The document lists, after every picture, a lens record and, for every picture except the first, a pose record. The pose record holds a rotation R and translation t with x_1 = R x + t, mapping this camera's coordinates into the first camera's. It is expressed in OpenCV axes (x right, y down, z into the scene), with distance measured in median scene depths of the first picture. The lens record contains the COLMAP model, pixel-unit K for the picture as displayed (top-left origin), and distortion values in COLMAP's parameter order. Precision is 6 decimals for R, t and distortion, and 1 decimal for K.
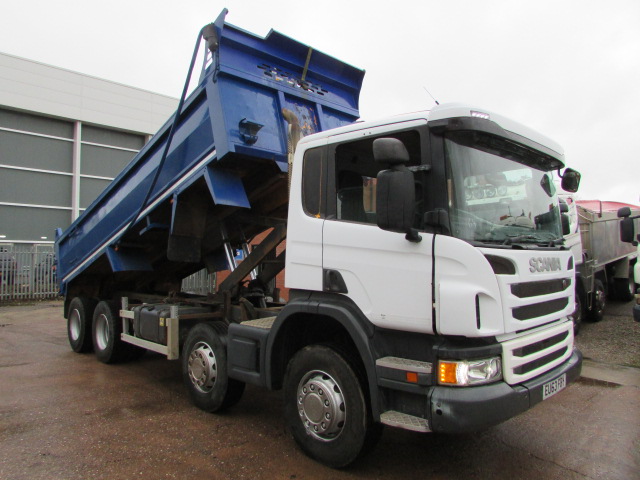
lens RADIAL K [[450.4, 0, 320.2], [0, 450.4, 231.6], [0, 0, 1]] dist [-0.035139, 0.003145]
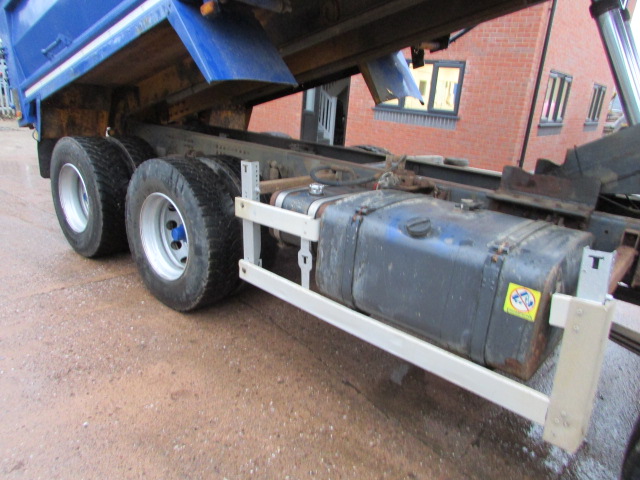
lens RADIAL K [[450.4, 0, 320.2], [0, 450.4, 231.6], [0, 0, 1]] dist [-0.035139, 0.003145]
pose [[0.993734, 0.051147, 0.099378, -0.648417], [-0.083642, 0.930082, 0.357702, 0.109286], [-0.074134, -0.363773, 0.928533, 1.034569]]
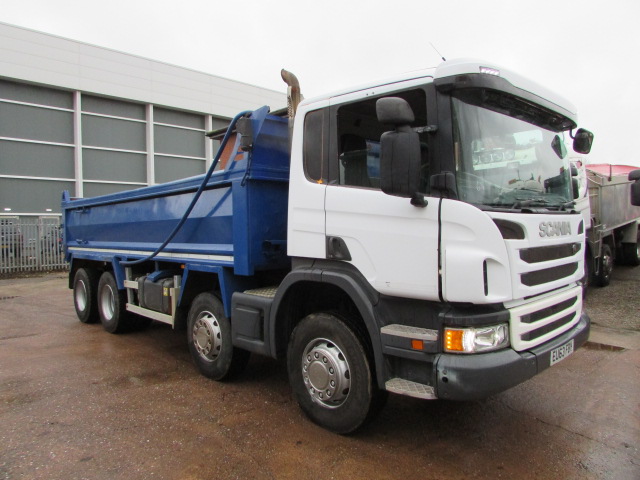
lens RADIAL K [[450.4, 0, 320.2], [0, 450.4, 231.6], [0, 0, 1]] dist [-0.035139, 0.003145]
pose [[0.999838, -0.013274, -0.012179, 0.005216], [0.014095, 0.997445, 0.070030, 0.004254], [0.011218, -0.070190, 0.997471, 0.025331]]
